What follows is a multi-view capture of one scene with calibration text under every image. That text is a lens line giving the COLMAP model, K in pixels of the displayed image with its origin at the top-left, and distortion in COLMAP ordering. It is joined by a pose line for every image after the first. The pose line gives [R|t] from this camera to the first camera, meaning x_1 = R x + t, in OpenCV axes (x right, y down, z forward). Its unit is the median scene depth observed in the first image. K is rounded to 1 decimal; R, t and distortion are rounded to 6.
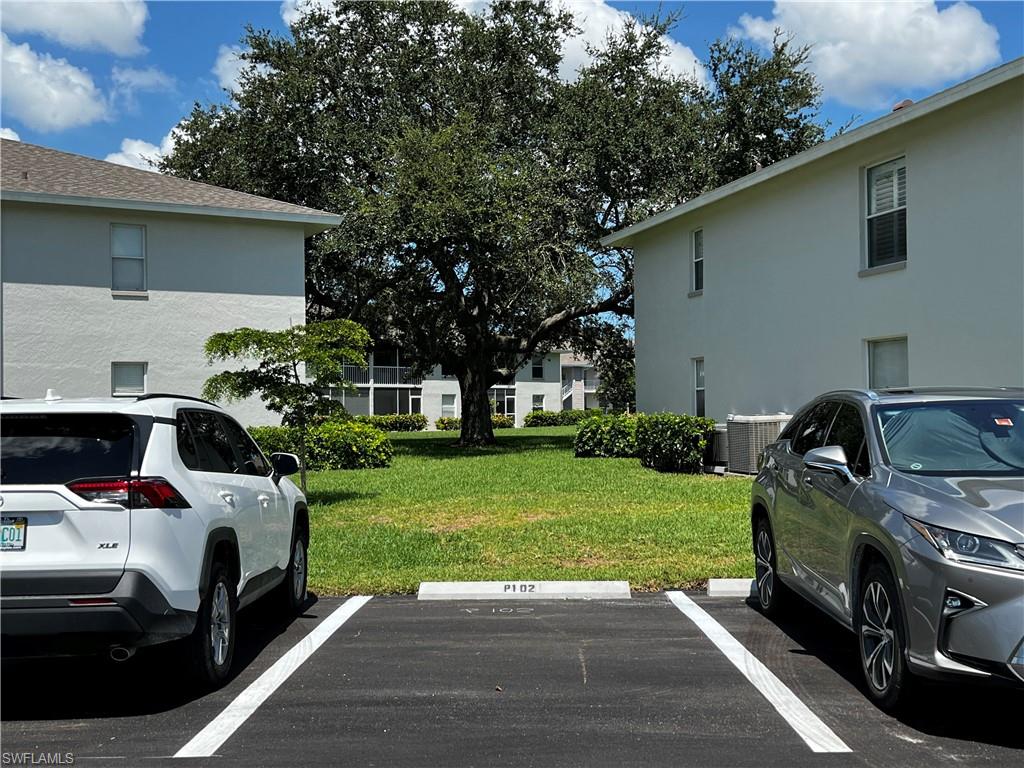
lens RADIAL K [[1186.4, 0, 512.3], [0, 1186.4, 385.5], [0, 0, 1]] dist [0.065863, 0.000000]
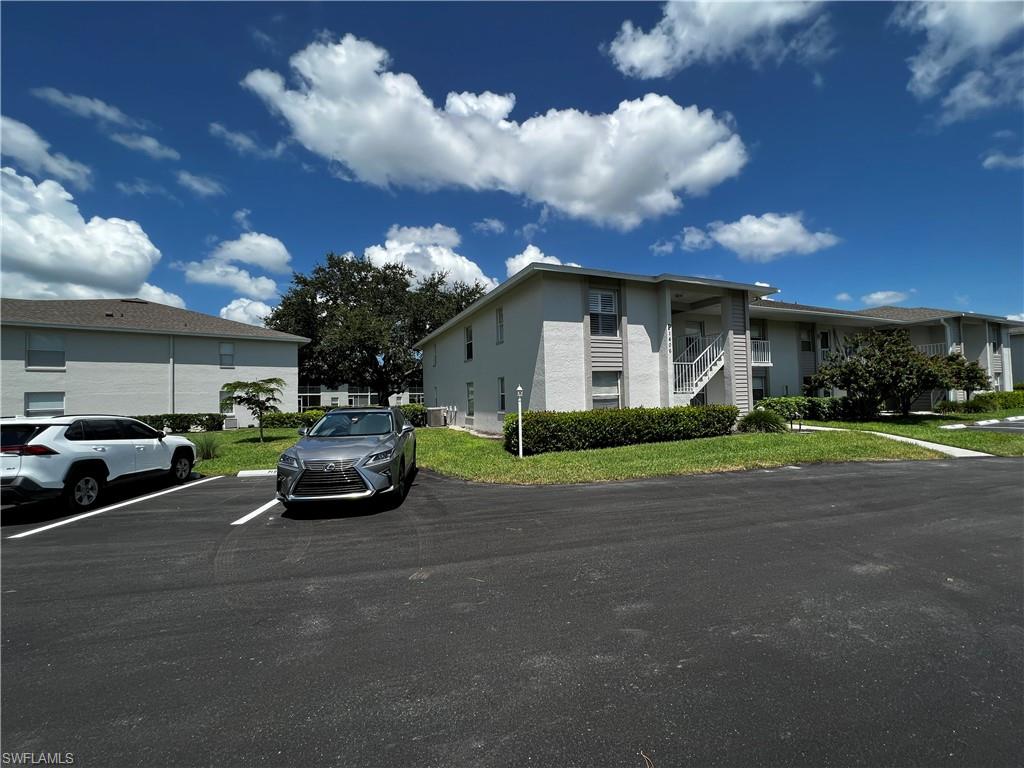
lens RADIAL K [[410.7, 0, 511.4], [0, 410.7, 383.3], [0, 0, 1]] dist [-0.003003, 0.001528]
pose [[0.989654, -0.009990, 0.143126, 0.271965], [0.012604, 0.999770, -0.017368, -0.016938], [-0.142920, 0.018993, 0.989552, -0.074535]]
